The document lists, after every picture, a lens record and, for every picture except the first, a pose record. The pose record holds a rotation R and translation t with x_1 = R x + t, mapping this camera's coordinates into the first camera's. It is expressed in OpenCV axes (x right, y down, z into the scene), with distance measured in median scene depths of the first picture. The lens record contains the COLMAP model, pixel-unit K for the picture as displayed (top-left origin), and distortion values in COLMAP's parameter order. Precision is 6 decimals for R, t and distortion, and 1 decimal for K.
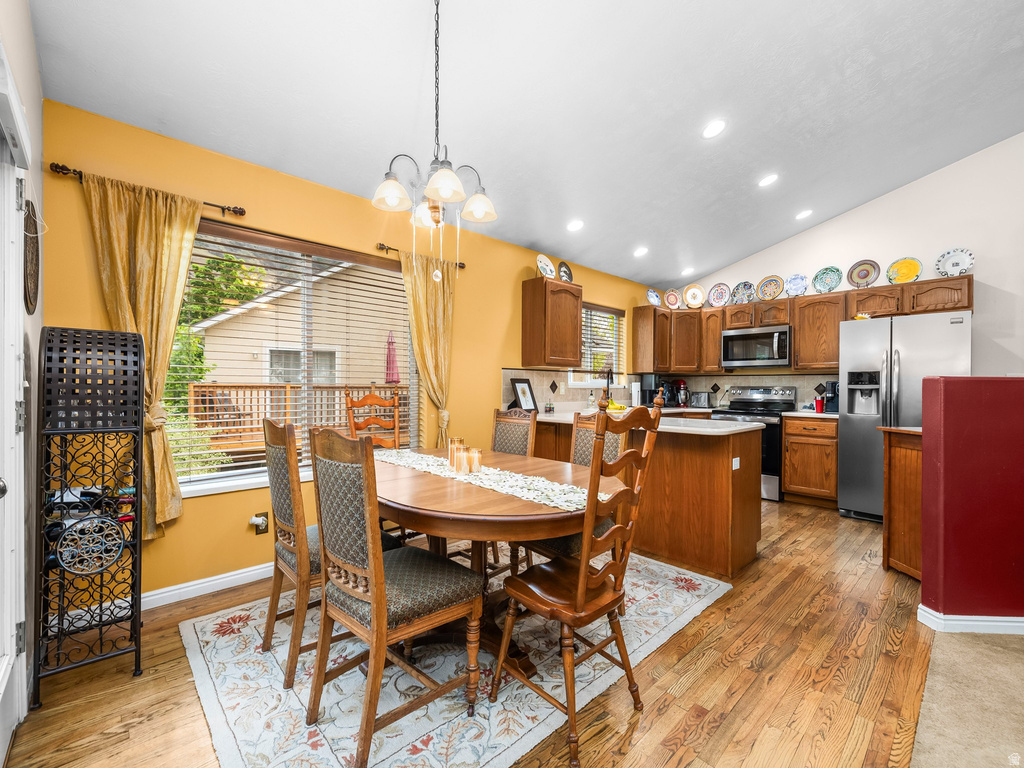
lens RADIAL K [[432.4, 0, 504.0], [0, 432.4, 389.5], [0, 0, 1]] dist [0.000033, 0.000209]
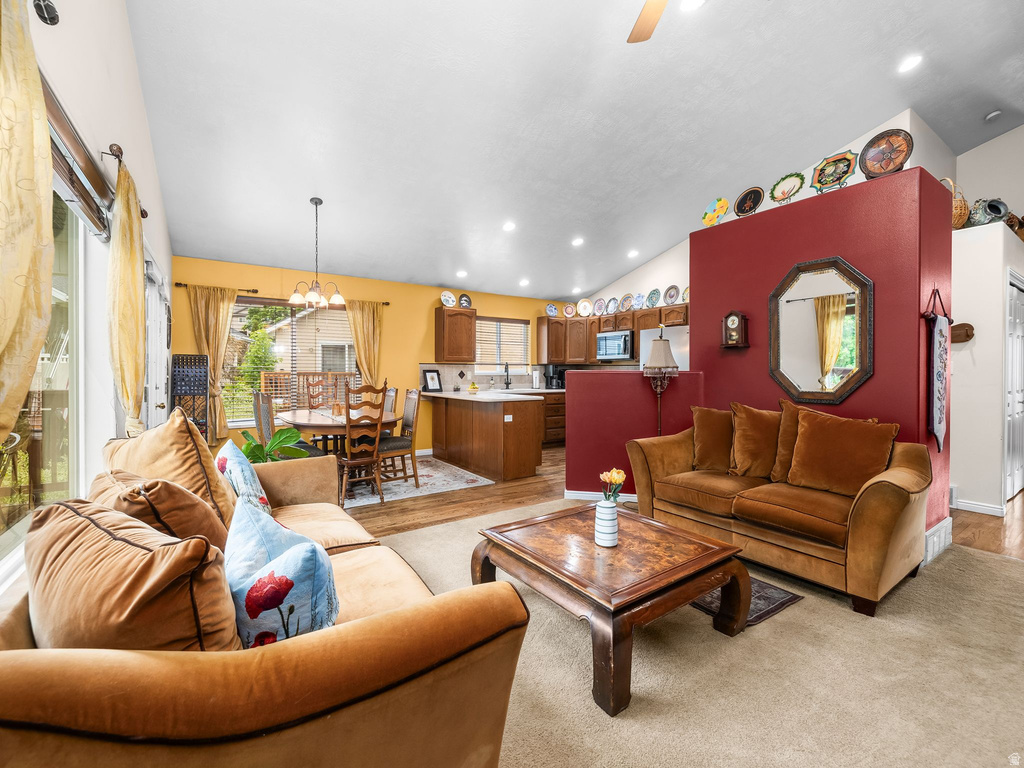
lens RADIAL K [[432.4, 0, 506.3], [0, 432.4, 371.3], [0, 0, 1]] dist [0.000033, 0.000209]
pose [[0.988838, -0.003941, -0.148945, 0.541491], [0.003112, 0.999978, -0.005800, -0.009667], [0.148965, 0.005272, 0.988828, -0.528830]]
